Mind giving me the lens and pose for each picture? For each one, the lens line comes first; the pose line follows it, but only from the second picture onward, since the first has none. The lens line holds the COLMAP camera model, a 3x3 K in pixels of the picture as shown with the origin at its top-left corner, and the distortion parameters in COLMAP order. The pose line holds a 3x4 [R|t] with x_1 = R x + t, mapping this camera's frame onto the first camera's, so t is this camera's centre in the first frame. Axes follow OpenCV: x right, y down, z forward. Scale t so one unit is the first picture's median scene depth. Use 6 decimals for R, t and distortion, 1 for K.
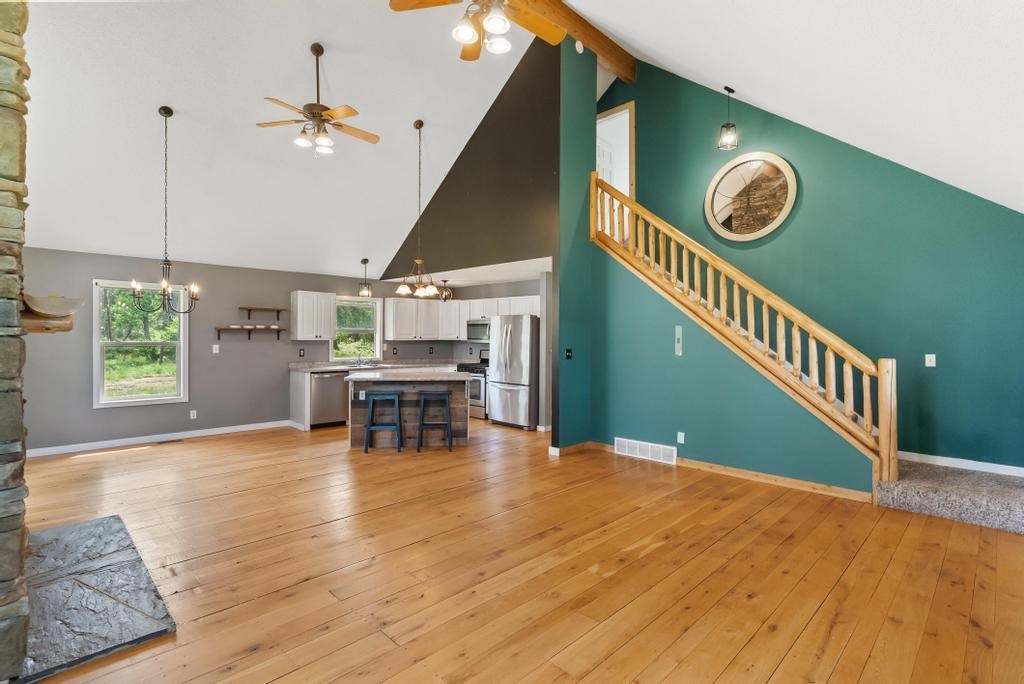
lens RADIAL K [[488.7, 0, 518.1], [0, 488.7, 334.2], [0, 0, 1]] dist [-0.003098, 0.001642]
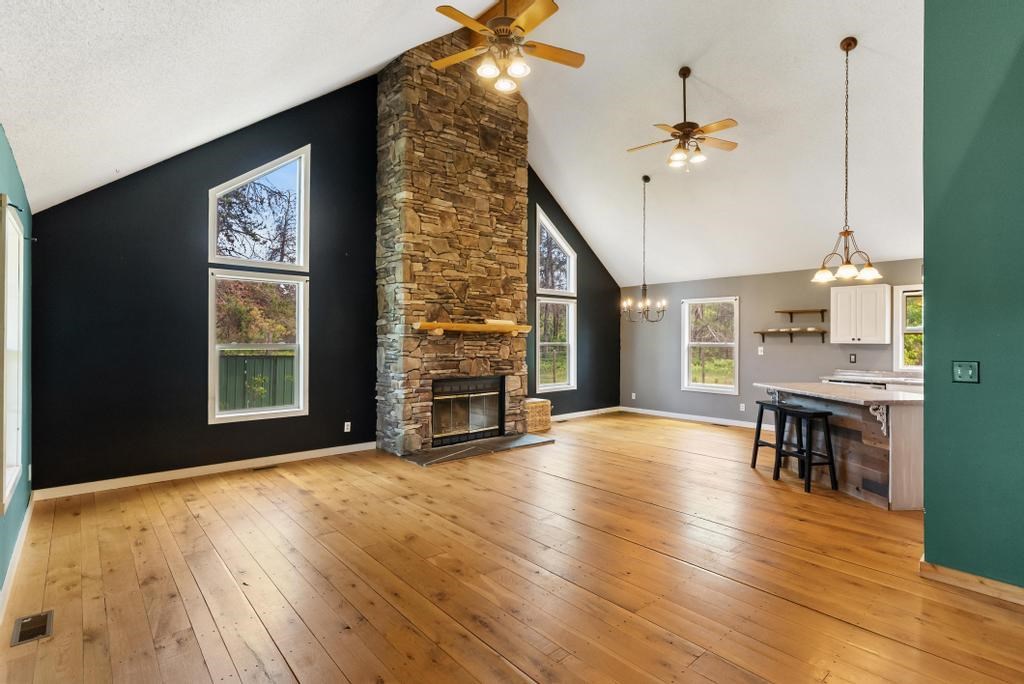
lens RADIAL K [[488.7, 0, 510.8], [0, 488.7, 336.0], [0, 0, 1]] dist [-0.003098, 0.001642]
pose [[-0.074984, -0.013171, -0.997098, 0.438779], [0.003237, 0.999904, -0.013451, 0.008174], [0.997179, -0.004236, -0.074934, 0.446976]]
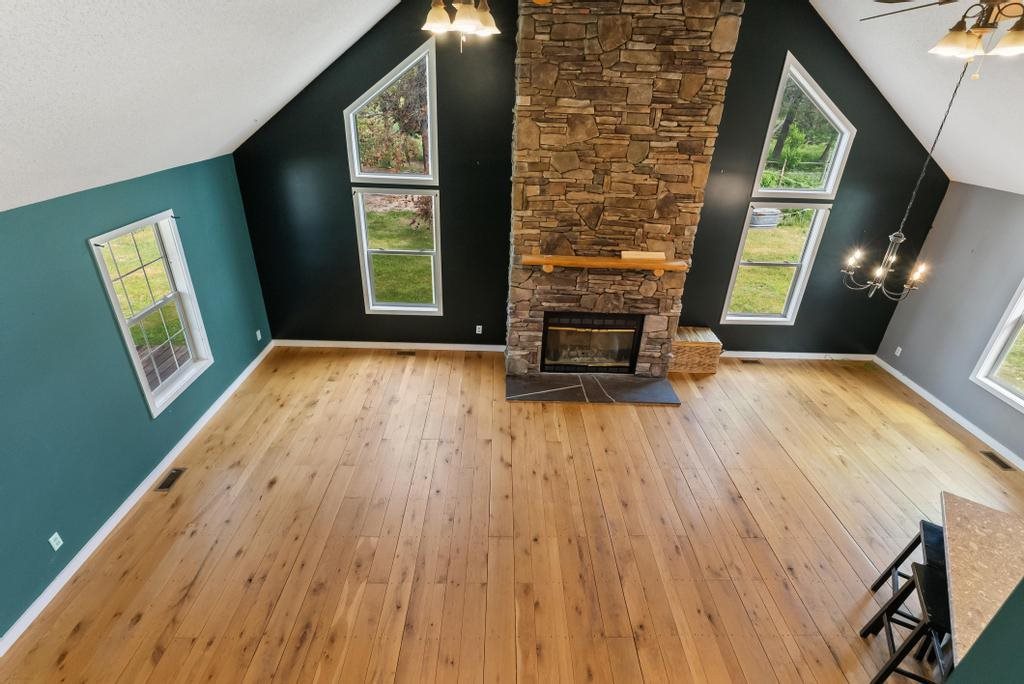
lens RADIAL K [[488.7, 0, 509.5], [0, 488.7, 338.2], [0, 0, 1]] dist [-0.003098, 0.001642]
pose [[-0.703660, 0.294828, -0.646482, 0.230107], [-0.034107, 0.894786, 0.445190, -0.192776], [0.709718, 0.335312, -0.619569, 0.663076]]
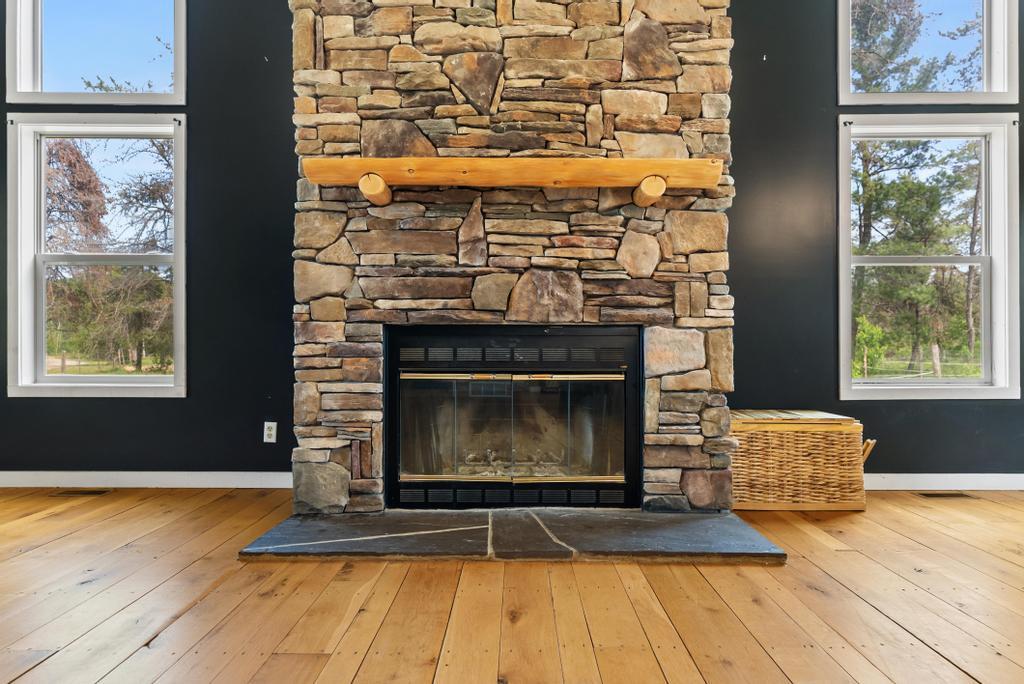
lens RADIAL K [[617.2, 0, 511.7], [0, 617.2, 348.4], [0, 0, 1]] dist [0.001244, 0.001017]
pose [[-0.718357, -0.009877, -0.695605, -0.052040], [-0.000845, 0.999911, -0.013325, 0.075394], [0.695675, -0.008985, -0.718301, 0.561379]]
